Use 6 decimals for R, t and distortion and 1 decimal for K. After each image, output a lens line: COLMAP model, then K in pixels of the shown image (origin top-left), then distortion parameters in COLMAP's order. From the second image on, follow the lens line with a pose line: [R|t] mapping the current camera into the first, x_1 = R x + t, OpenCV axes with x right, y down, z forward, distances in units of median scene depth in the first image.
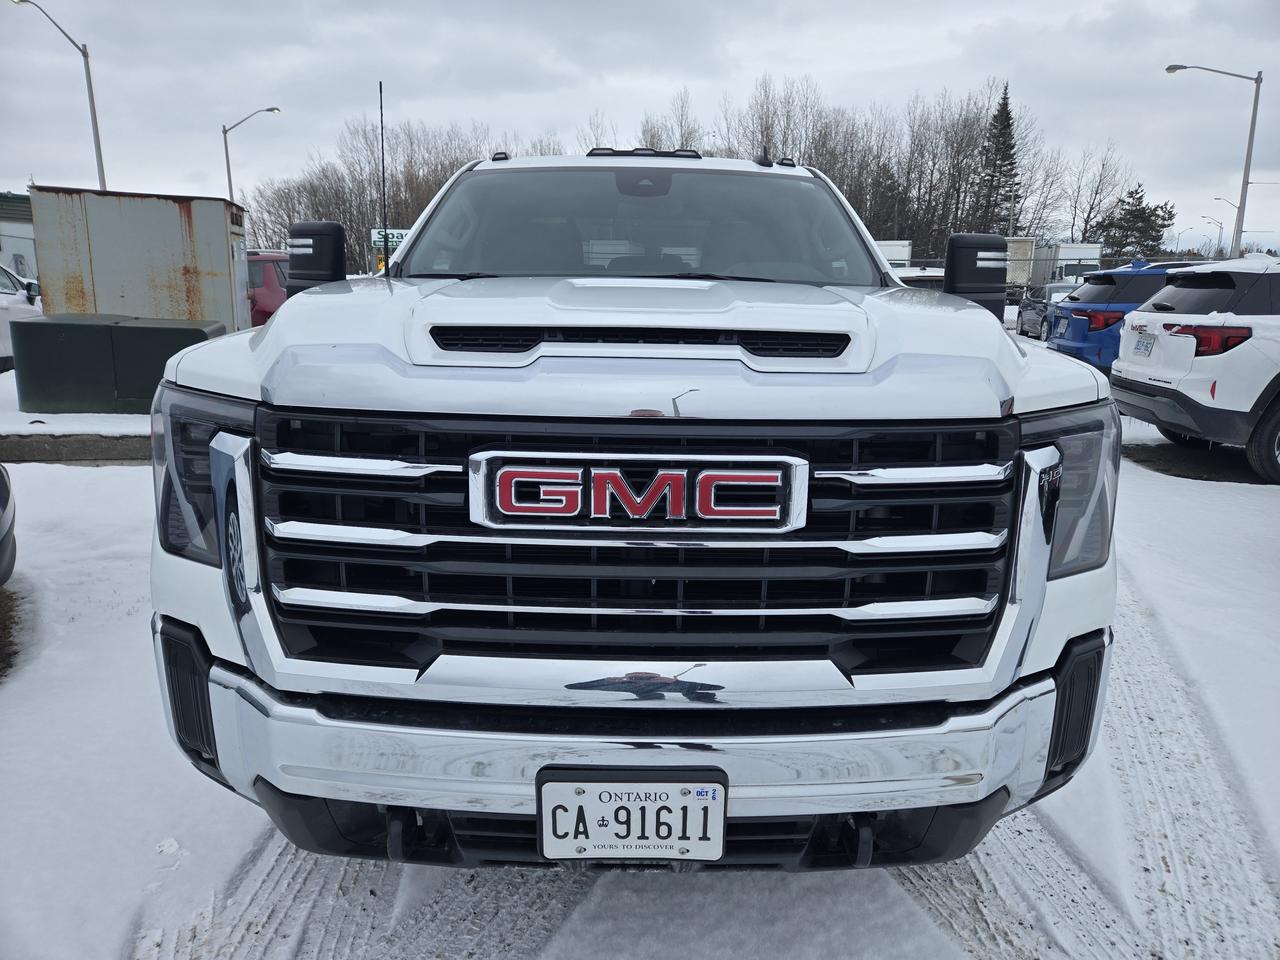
lens RADIAL K [[860.6, 0, 643.6], [0, 860.6, 480.5], [0, 0, 1]] dist [0.059287, -0.050713]
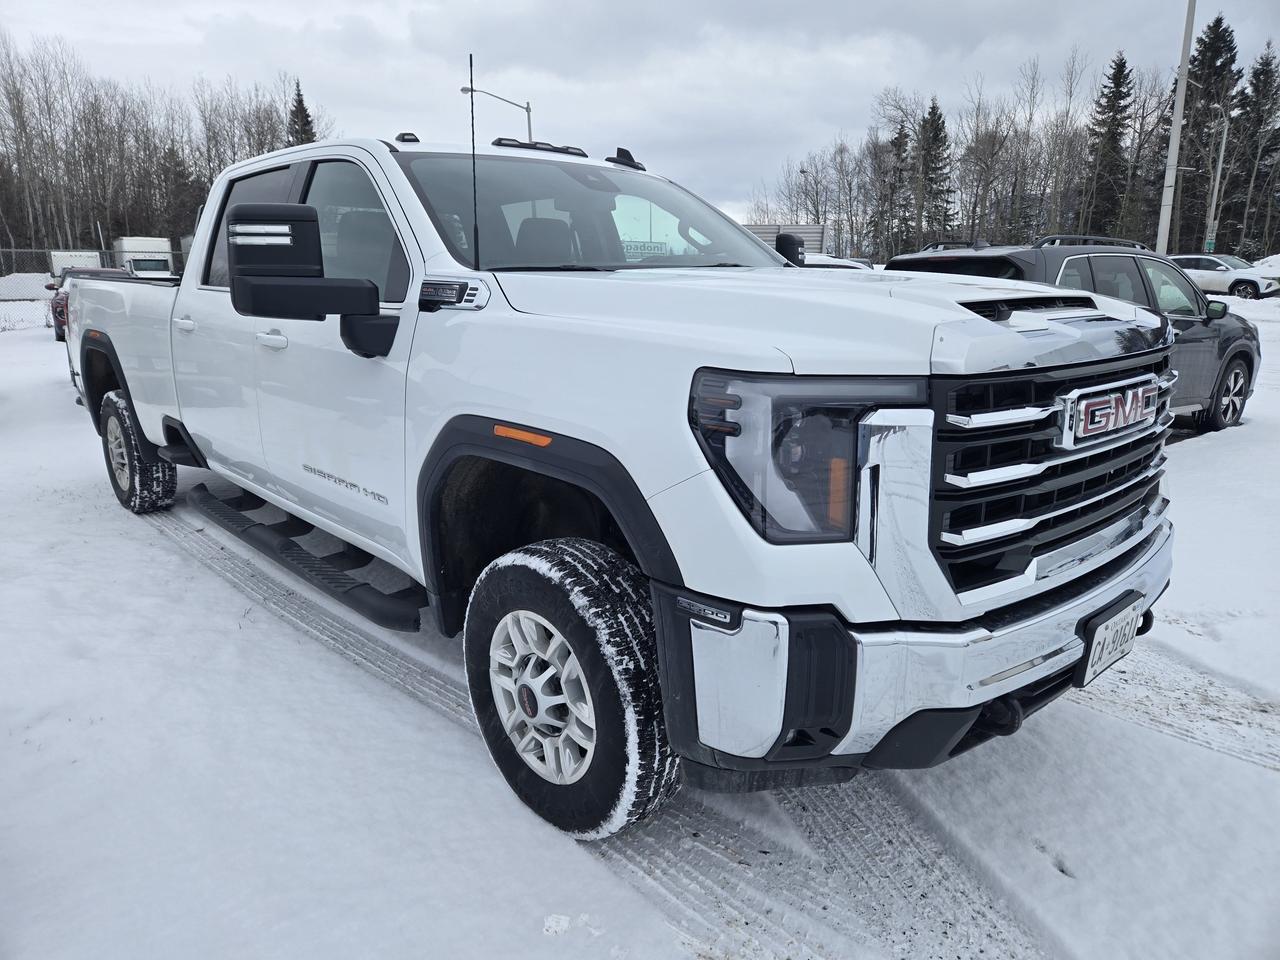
lens RADIAL K [[860.6, 0, 640.7], [0, 860.6, 479.0], [0, 0, 1]] dist [0.059287, -0.050713]
pose [[0.729755, -0.170429, 0.662126, -0.654580], [0.168168, 0.983425, 0.067785, -0.043099], [-0.662704, 0.061882, 0.746320, 0.182848]]
